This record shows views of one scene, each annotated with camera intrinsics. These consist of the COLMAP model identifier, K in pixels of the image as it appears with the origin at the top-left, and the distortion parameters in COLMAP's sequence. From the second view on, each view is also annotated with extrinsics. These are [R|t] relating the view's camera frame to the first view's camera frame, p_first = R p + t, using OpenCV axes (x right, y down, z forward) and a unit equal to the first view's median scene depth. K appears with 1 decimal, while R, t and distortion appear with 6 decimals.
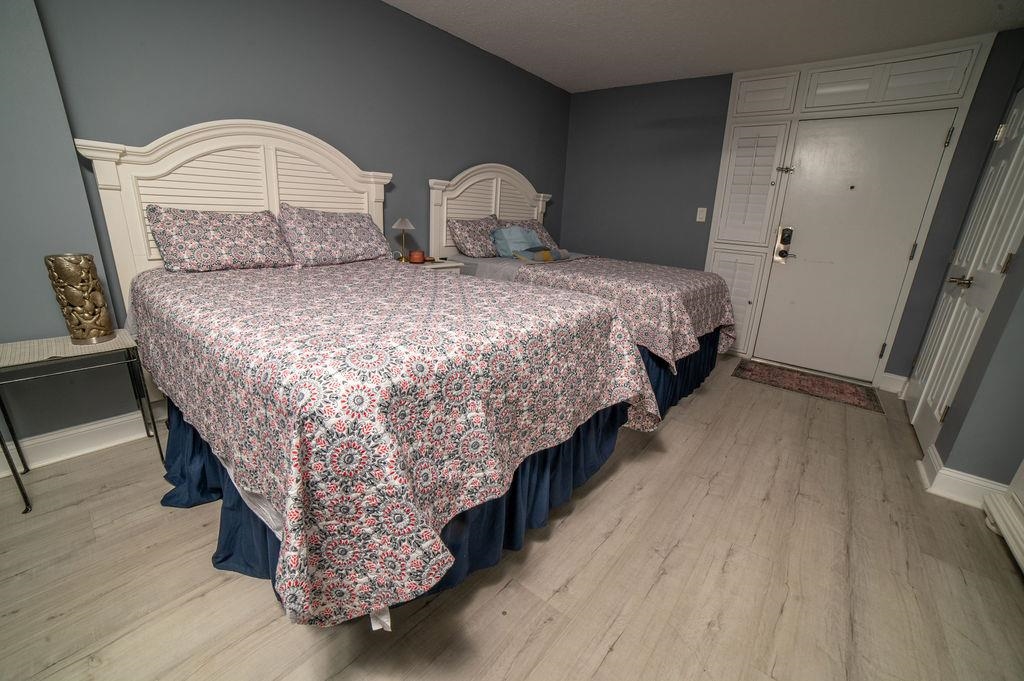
lens RADIAL K [[412.1, 0, 517.9], [0, 412.1, 342.8], [0, 0, 1]] dist [-0.106710, 0.033460]
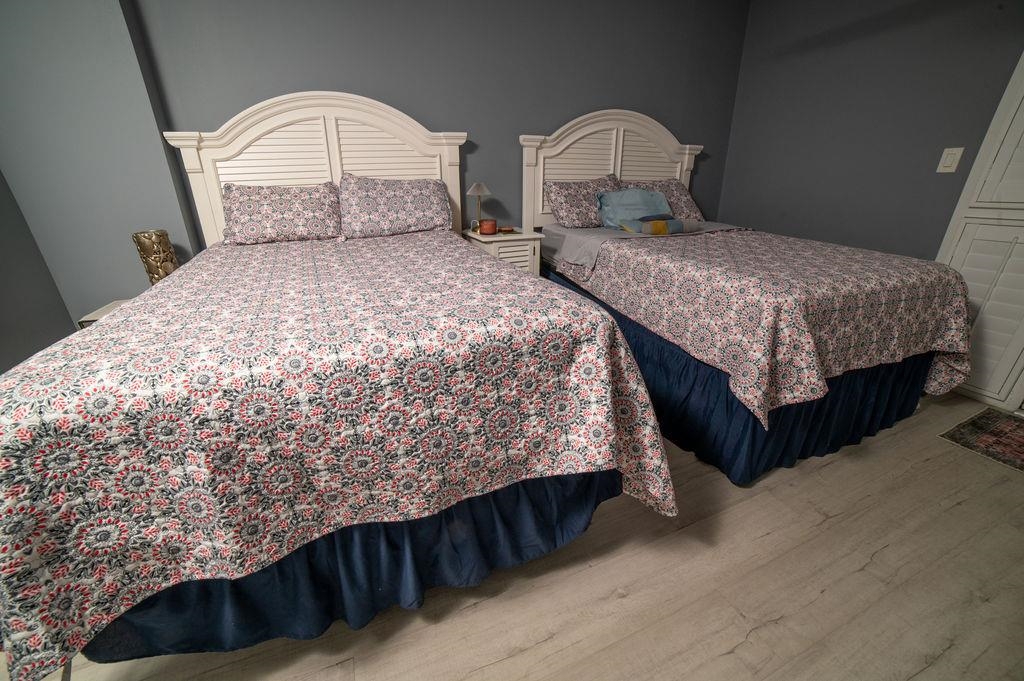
lens RADIAL K [[412.1, 0, 517.9], [0, 412.1, 342.8], [0, 0, 1]] dist [-0.106710, 0.033460]
pose [[0.876956, 0.137628, -0.460441, 0.438084], [-0.096077, 0.988982, 0.112625, -0.118728], [0.470868, -0.054529, 0.880517, 0.411652]]
